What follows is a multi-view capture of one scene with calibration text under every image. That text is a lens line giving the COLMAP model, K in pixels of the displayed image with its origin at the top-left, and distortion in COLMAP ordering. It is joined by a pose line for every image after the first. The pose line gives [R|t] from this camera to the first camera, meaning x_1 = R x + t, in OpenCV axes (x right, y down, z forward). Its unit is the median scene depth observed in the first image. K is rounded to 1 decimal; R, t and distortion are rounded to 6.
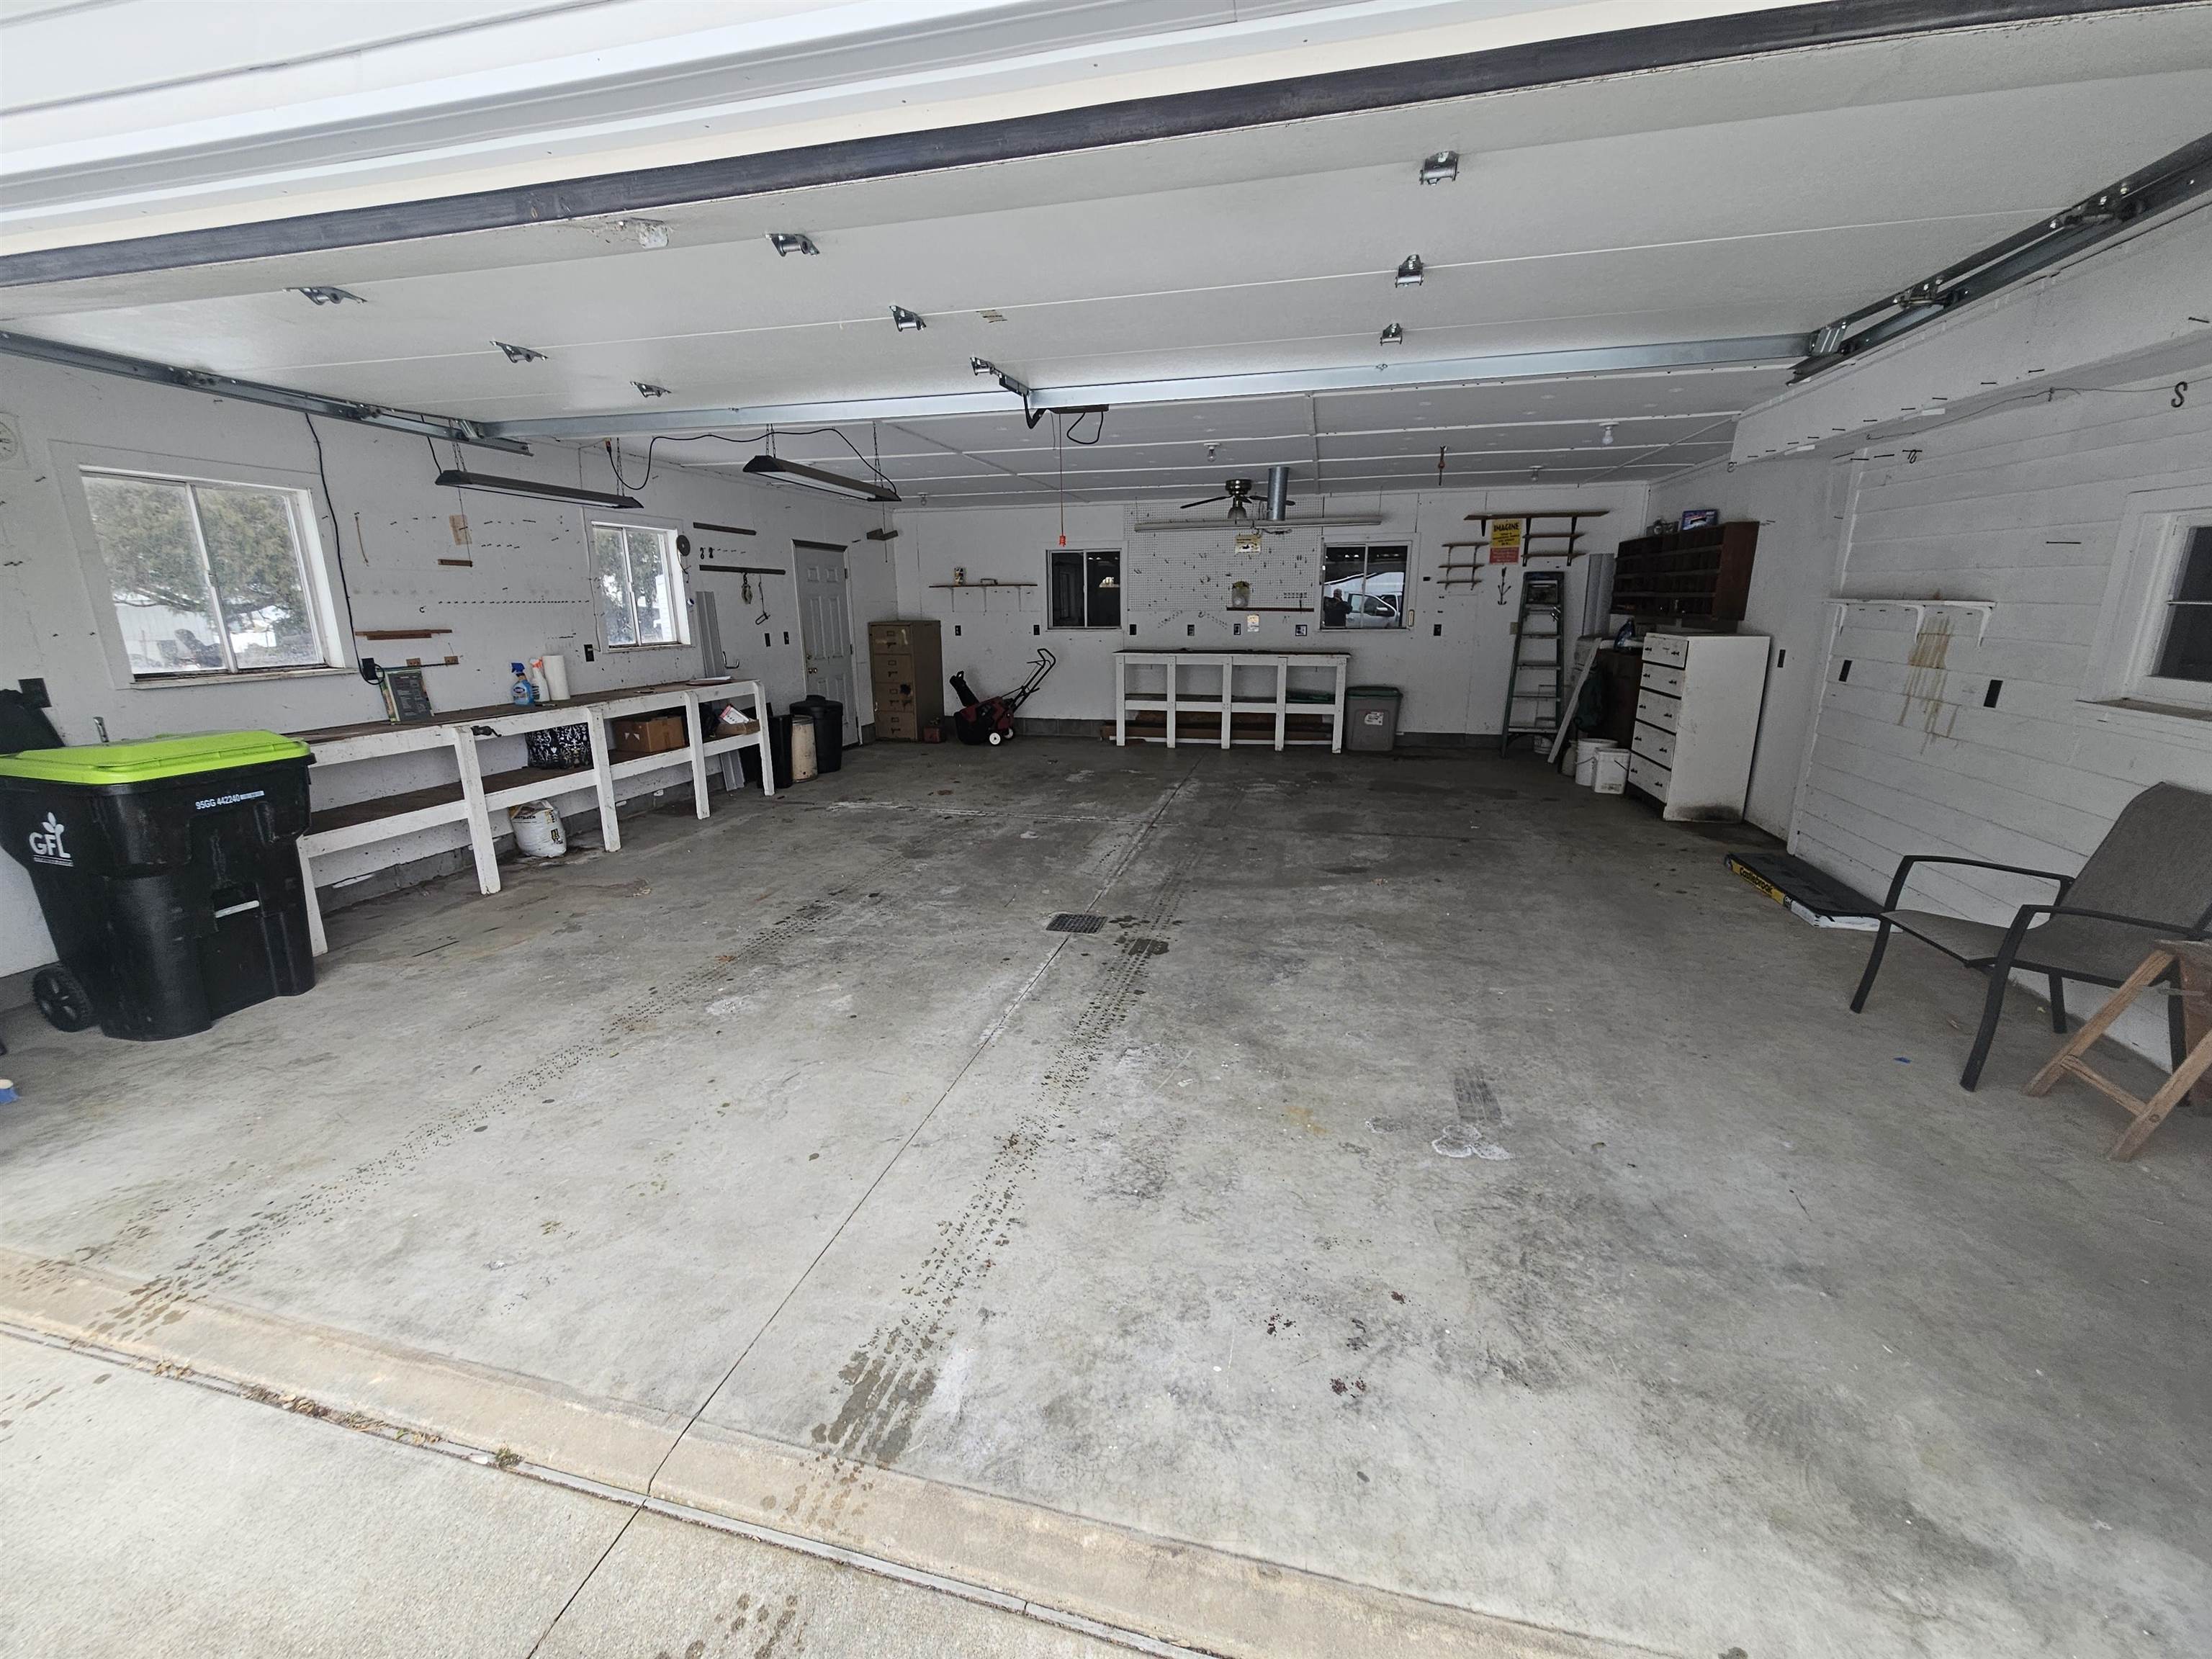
lens RADIAL K [[907.3, 0, 1095.5], [0, 907.3, 823.9], [0, 0, 1]] dist [0.000610, 0.001103]
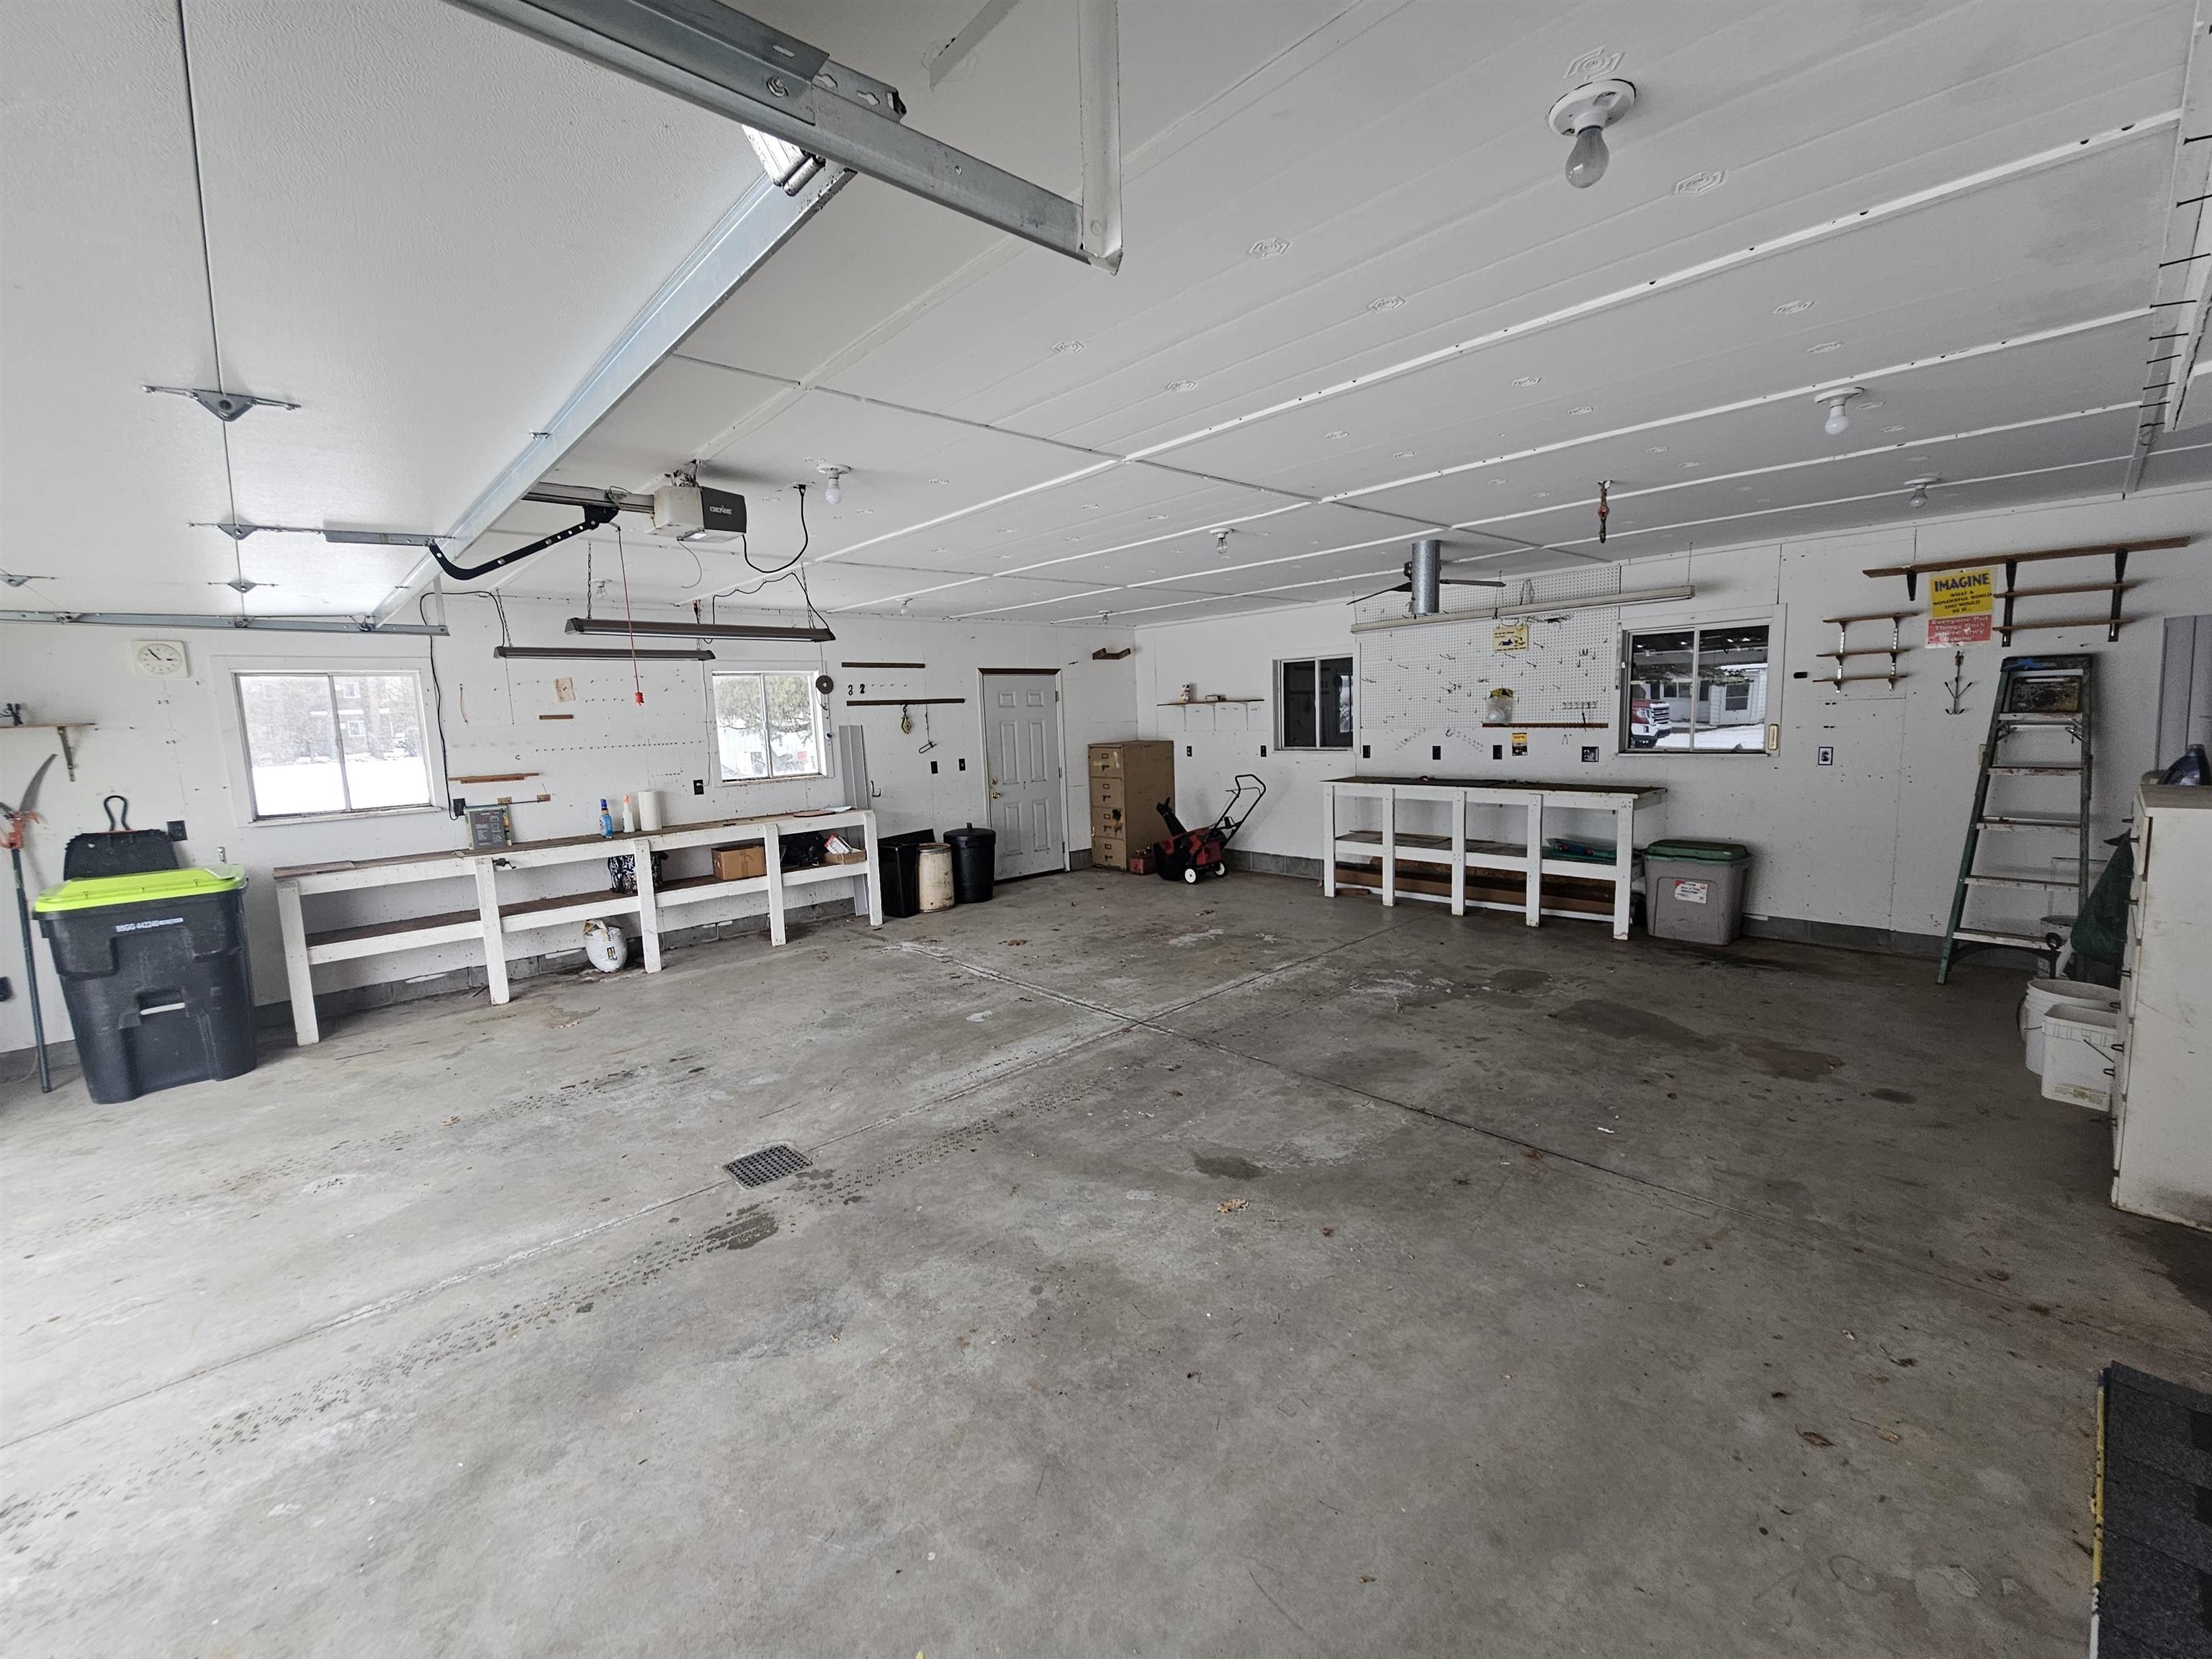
lens RADIAL K [[907.3, 0, 1105.6], [0, 907.3, 824.0], [0, 0, 1]] dist [0.000610, 0.001103]
pose [[0.832645, 0.045530, -0.551933, 0.446917], [-0.100668, 0.992455, -0.069999, -0.109456], [0.544581, 0.113846, 0.830945, 0.332584]]
